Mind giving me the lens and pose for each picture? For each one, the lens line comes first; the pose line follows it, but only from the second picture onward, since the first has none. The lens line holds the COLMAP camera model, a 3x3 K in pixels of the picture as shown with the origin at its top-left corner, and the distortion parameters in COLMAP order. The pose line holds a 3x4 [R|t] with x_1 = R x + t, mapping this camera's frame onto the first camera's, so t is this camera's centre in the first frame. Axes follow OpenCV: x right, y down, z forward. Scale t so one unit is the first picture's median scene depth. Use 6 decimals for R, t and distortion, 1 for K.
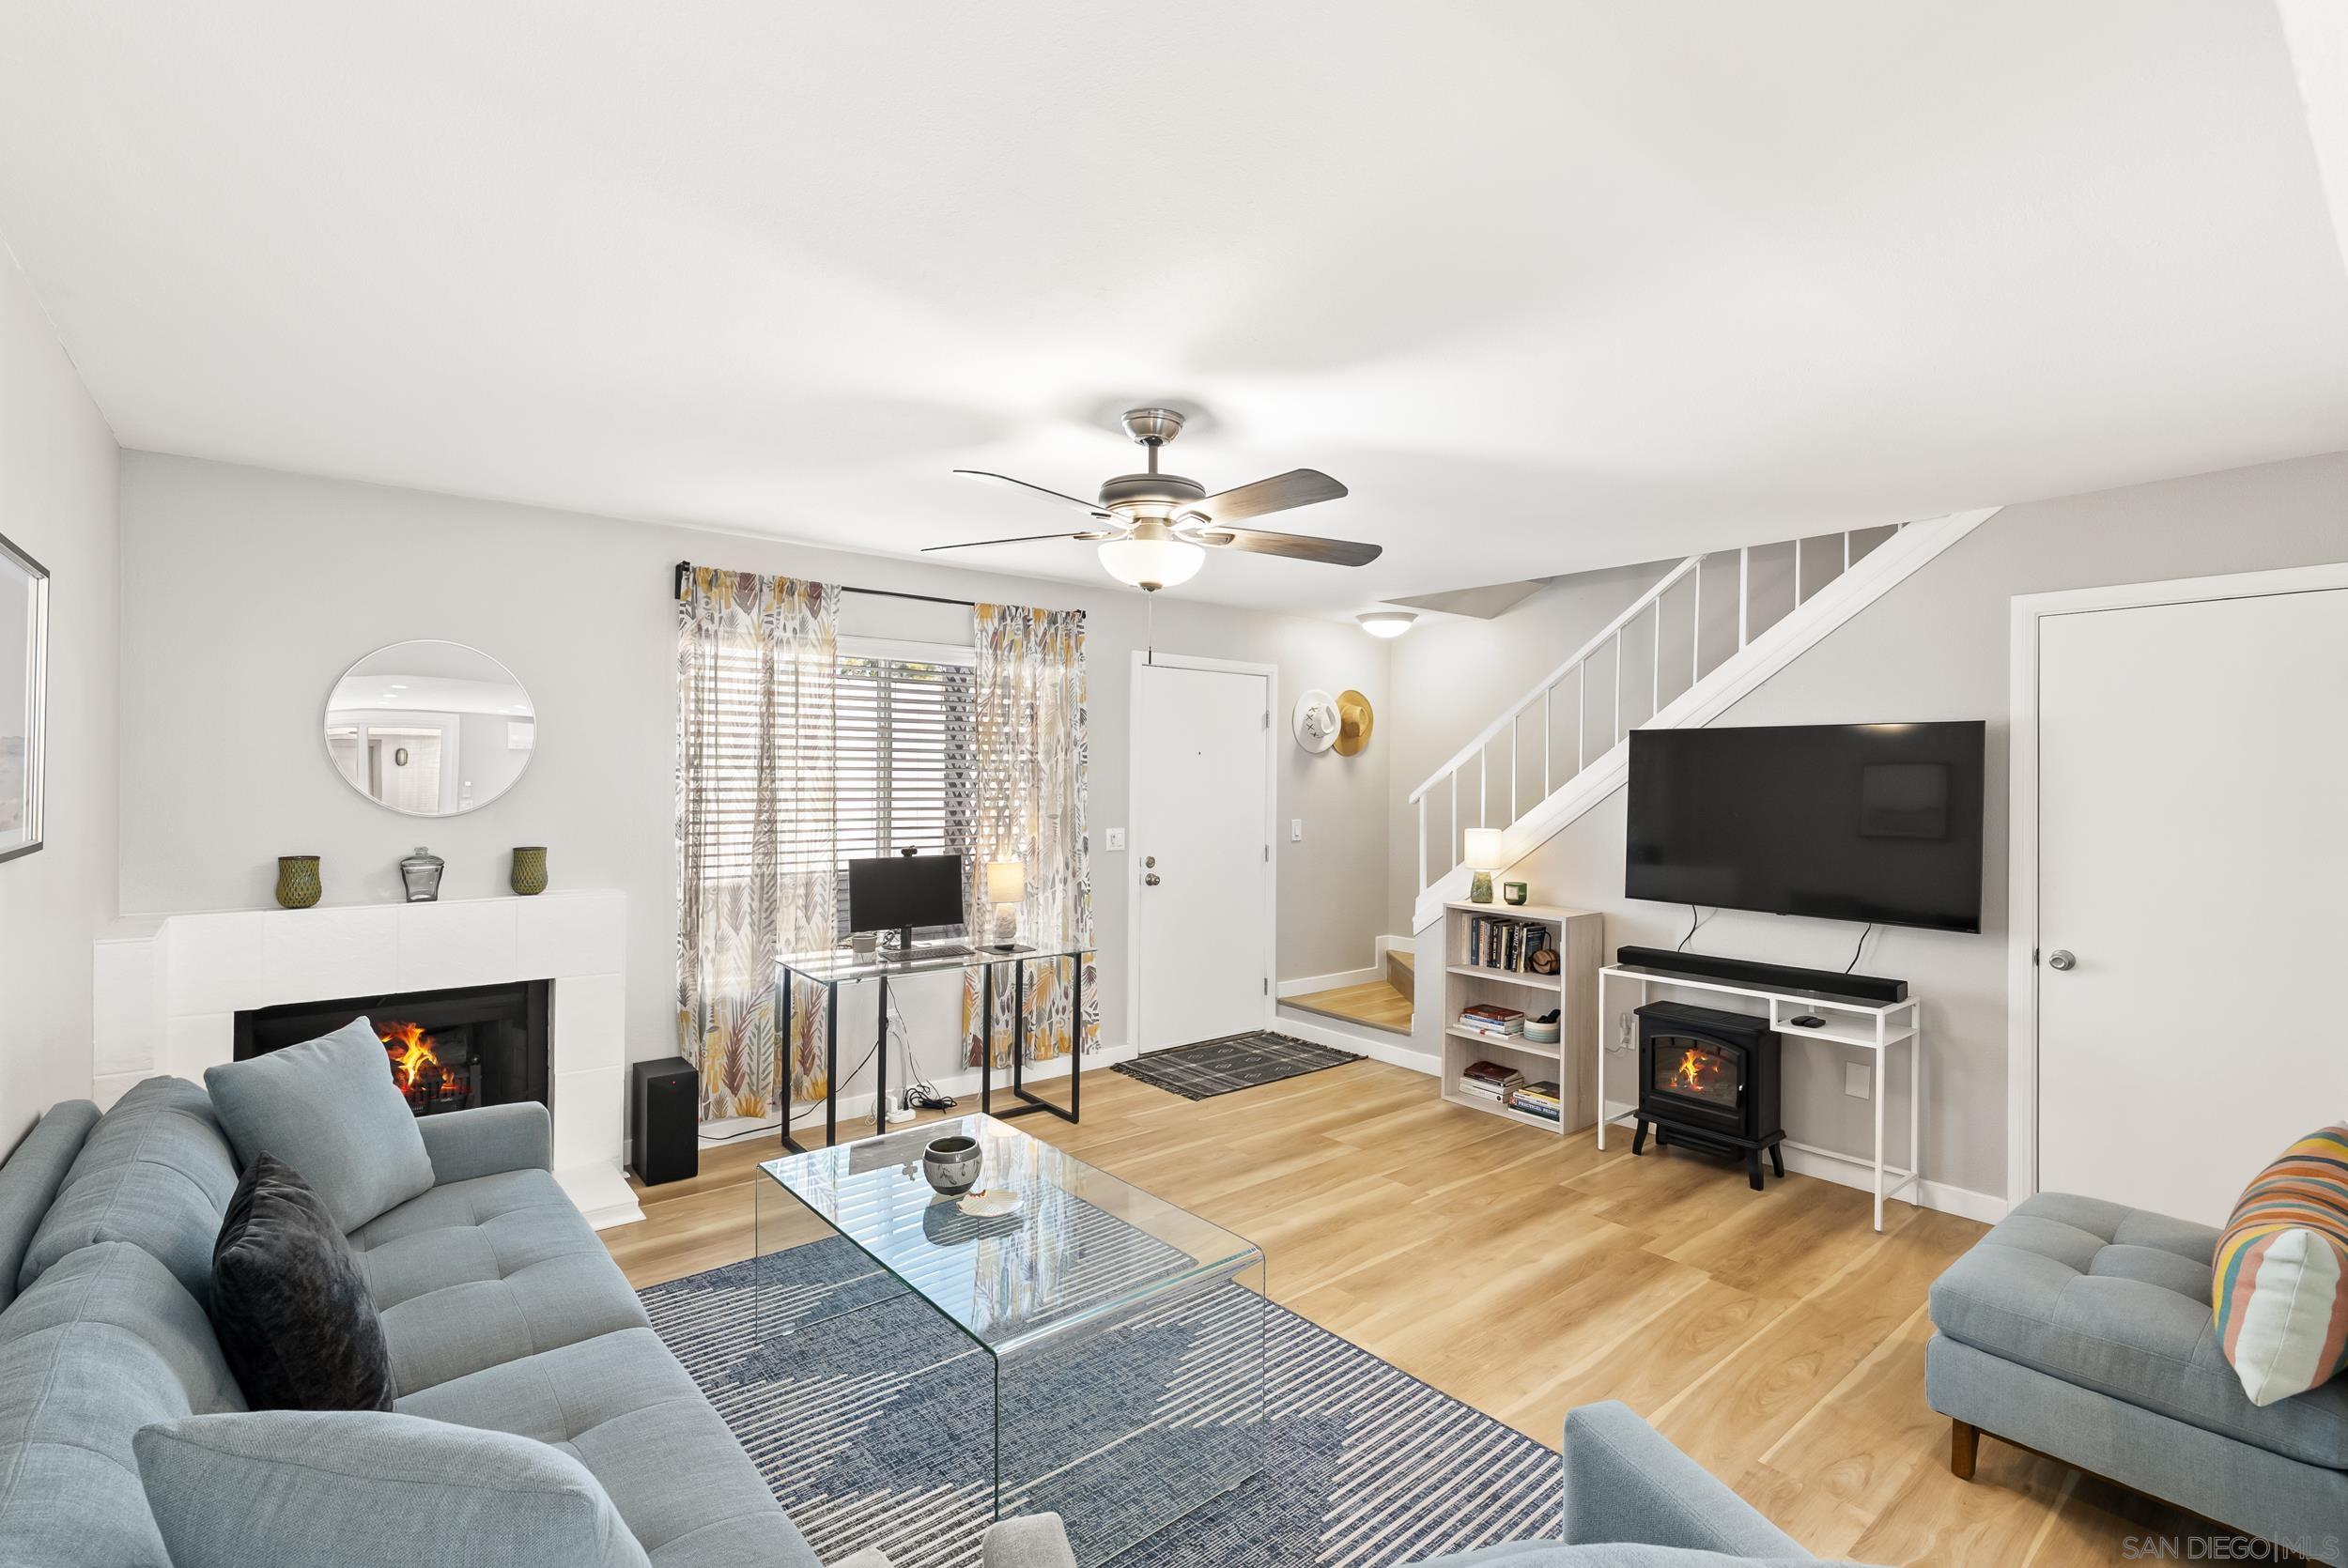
lens RADIAL K [[1077.7, 0, 1172.5], [0, 1077.7, 778.4], [0, 0, 1]] dist [-0.001061, -0.000293]
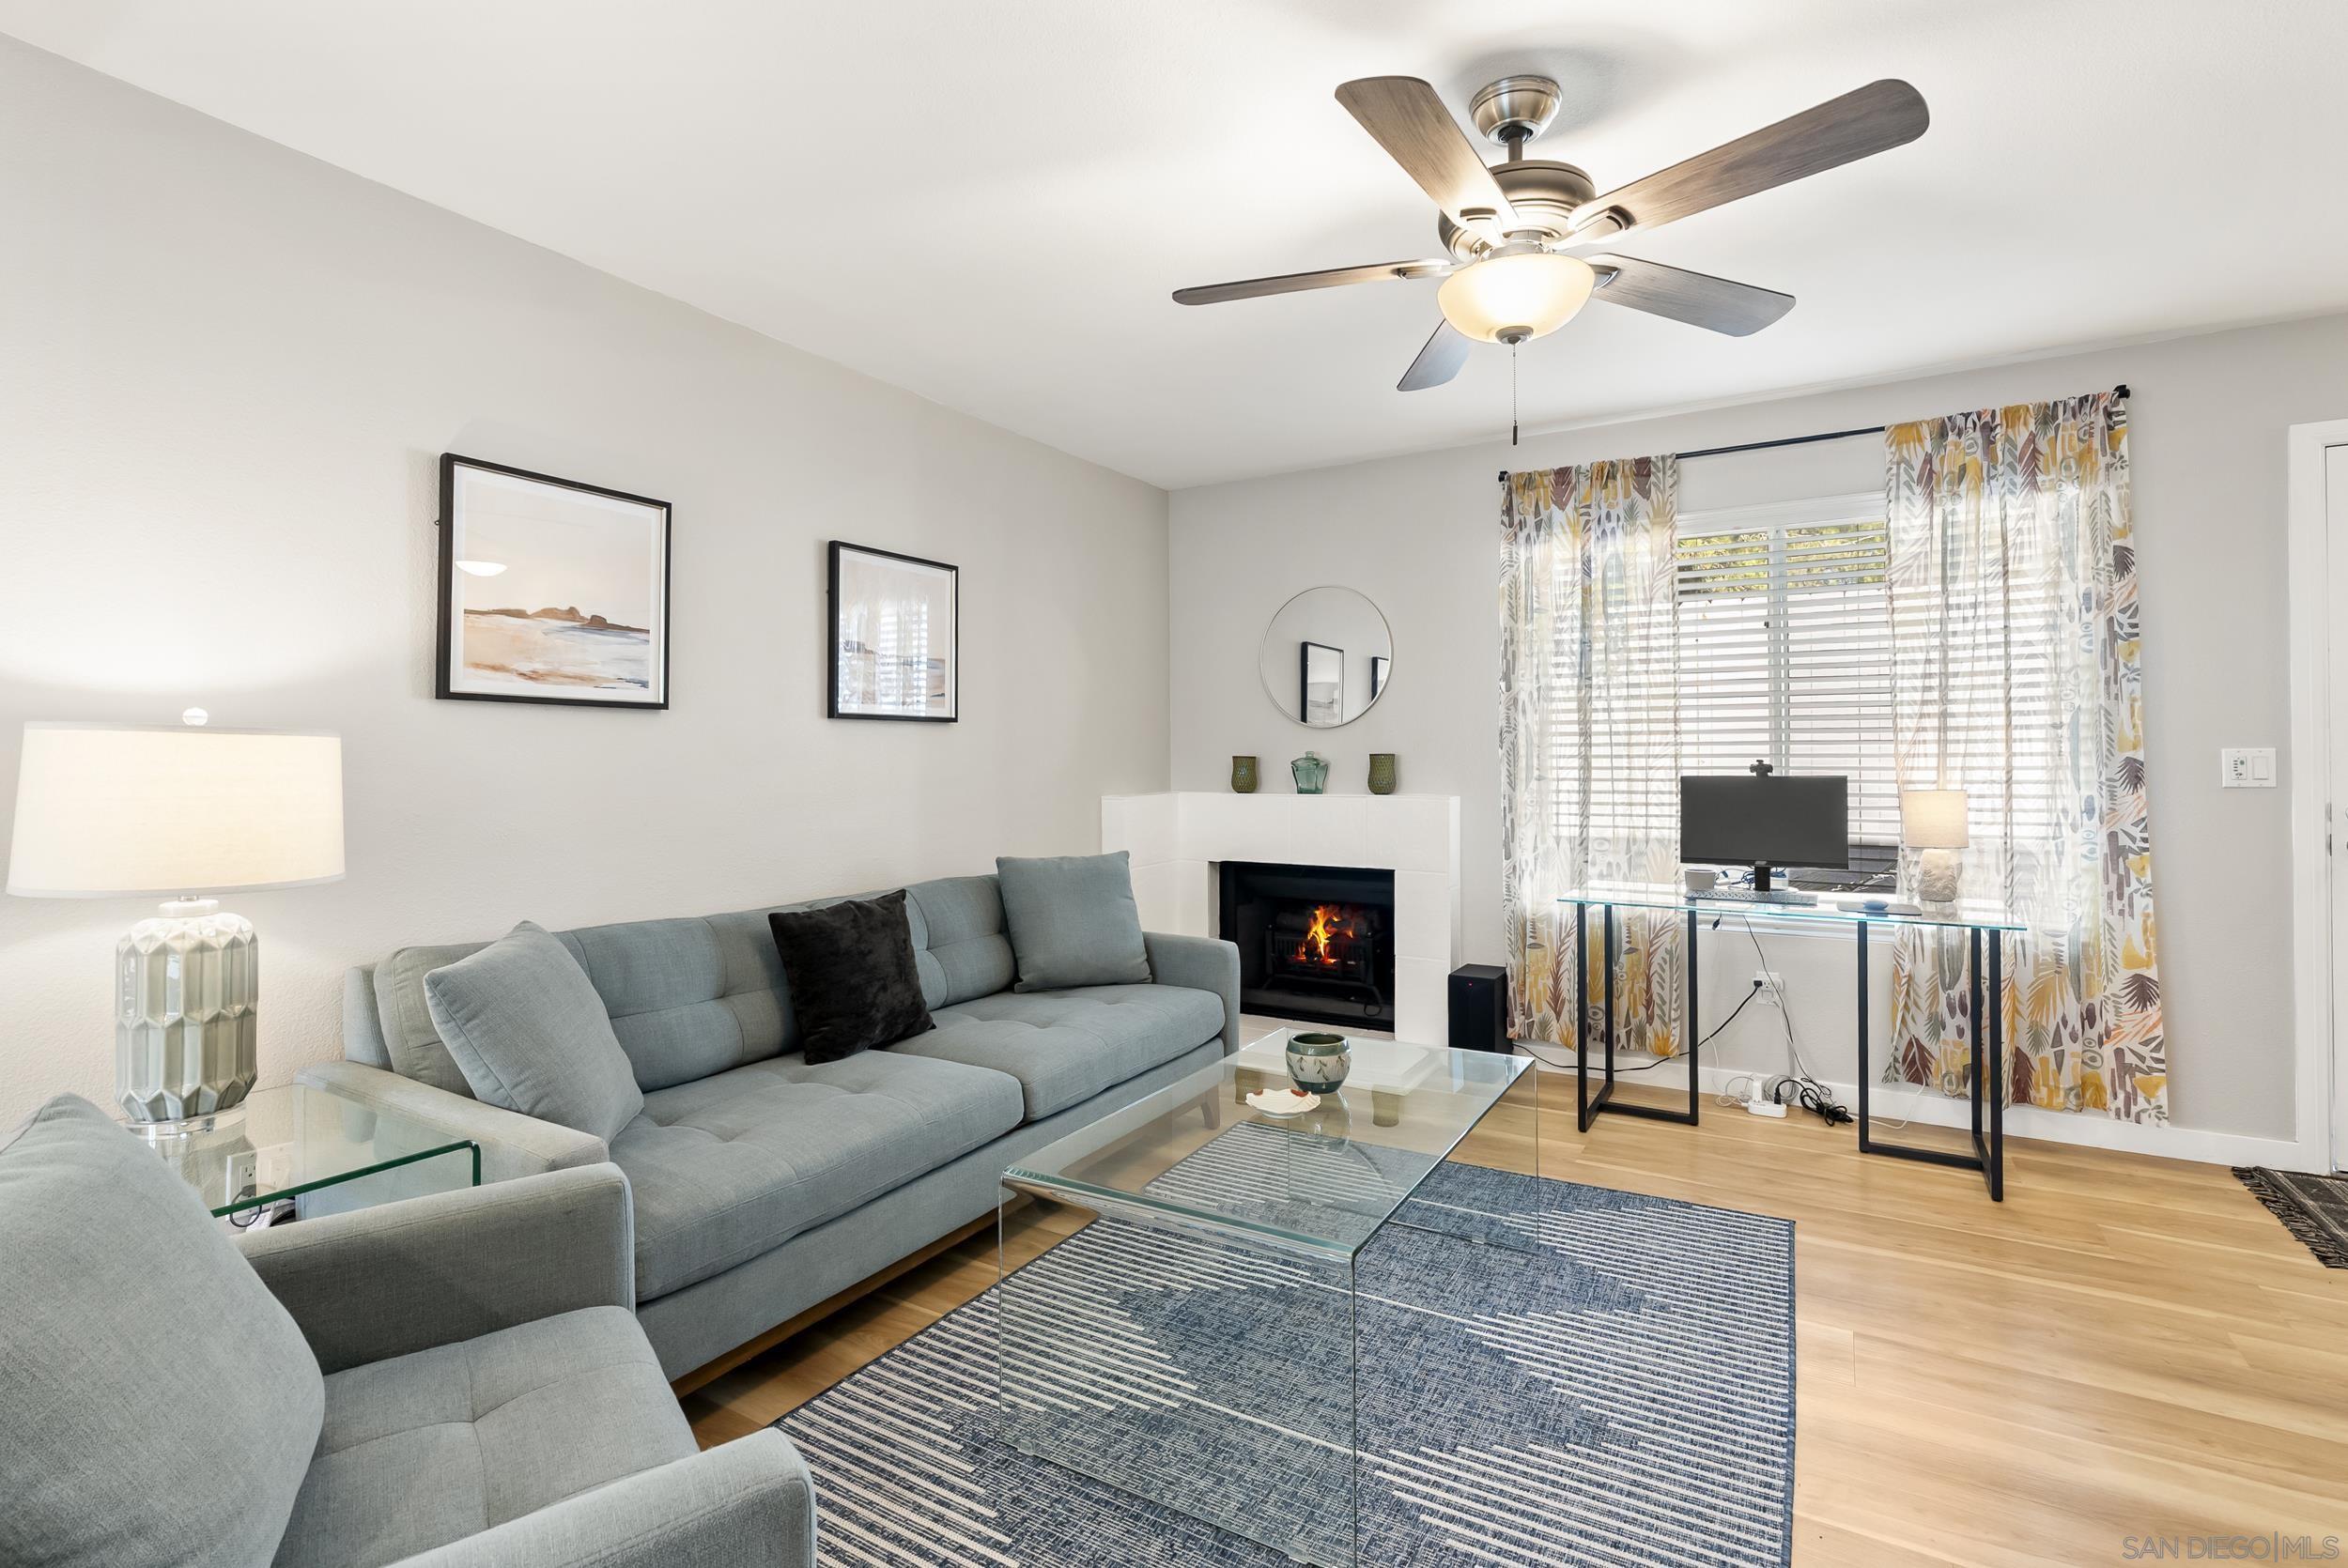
lens RADIAL K [[1077.7, 0, 1155.7], [0, 1077.7, 745.1], [0, 0, 1]] dist [-0.001061, -0.000293]
pose [[0.336615, -0.017397, -0.941482, 0.357637], [0.004345, 0.999847, -0.016922, 0.064633], [0.941632, 0.001605, 0.336639, 0.337251]]
